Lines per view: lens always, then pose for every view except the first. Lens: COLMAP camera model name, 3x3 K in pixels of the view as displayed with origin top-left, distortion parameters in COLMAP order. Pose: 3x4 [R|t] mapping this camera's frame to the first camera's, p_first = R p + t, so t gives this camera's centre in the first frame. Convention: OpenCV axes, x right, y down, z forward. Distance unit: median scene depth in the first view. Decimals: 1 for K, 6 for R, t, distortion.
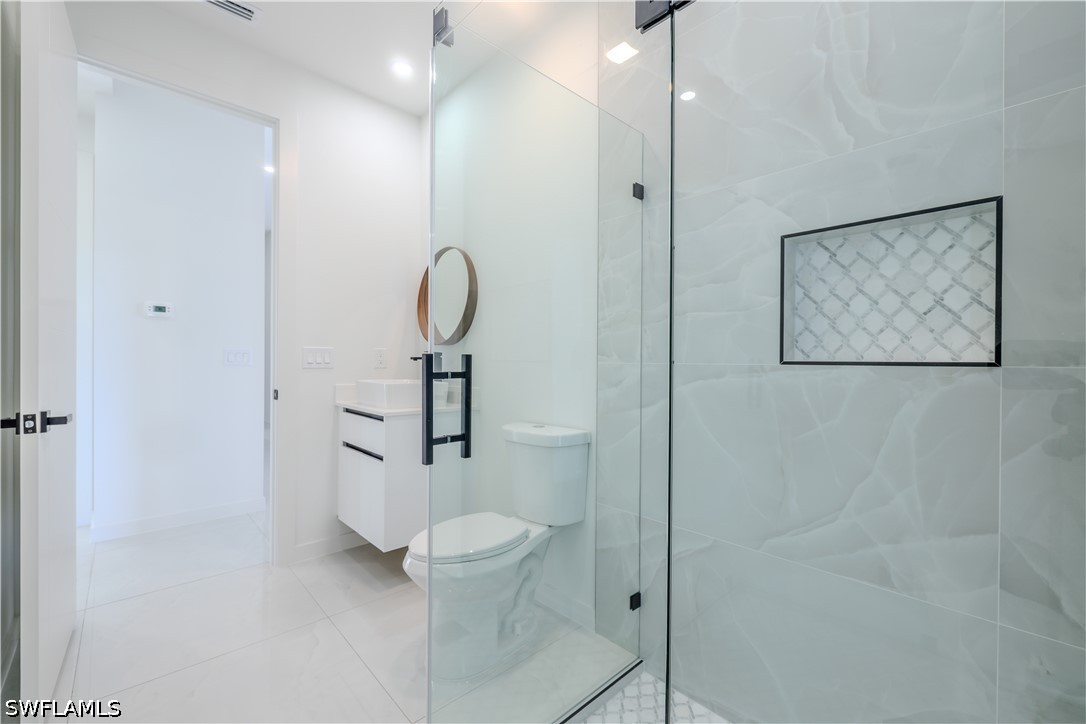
lens RADIAL K [[455.7, 0, 543.9], [0, 455.7, 361.9], [0, 0, 1]] dist [0.000778, -0.000984]
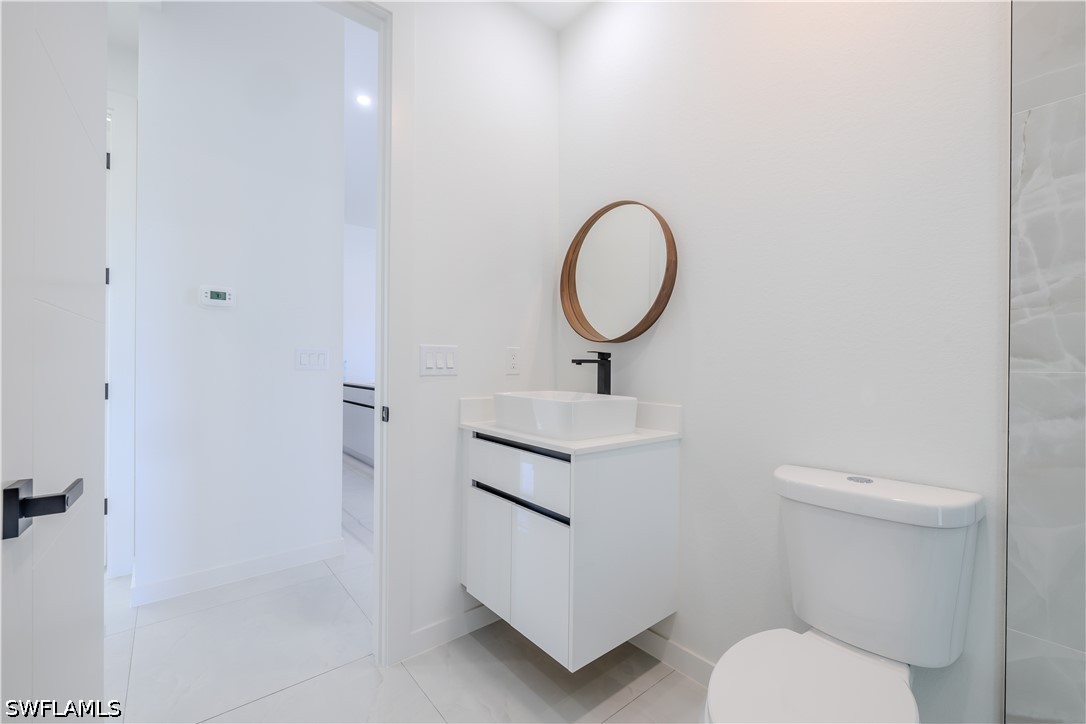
lens RADIAL K [[455.7, 0, 542.7], [0, 455.7, 361.9], [0, 0, 1]] dist [0.000778, -0.000984]
pose [[0.998489, 0.001745, -0.054916, -0.313693], [-0.001914, 0.999994, -0.003020, -0.004964], [0.054911, 0.003121, 0.998486, 0.326581]]
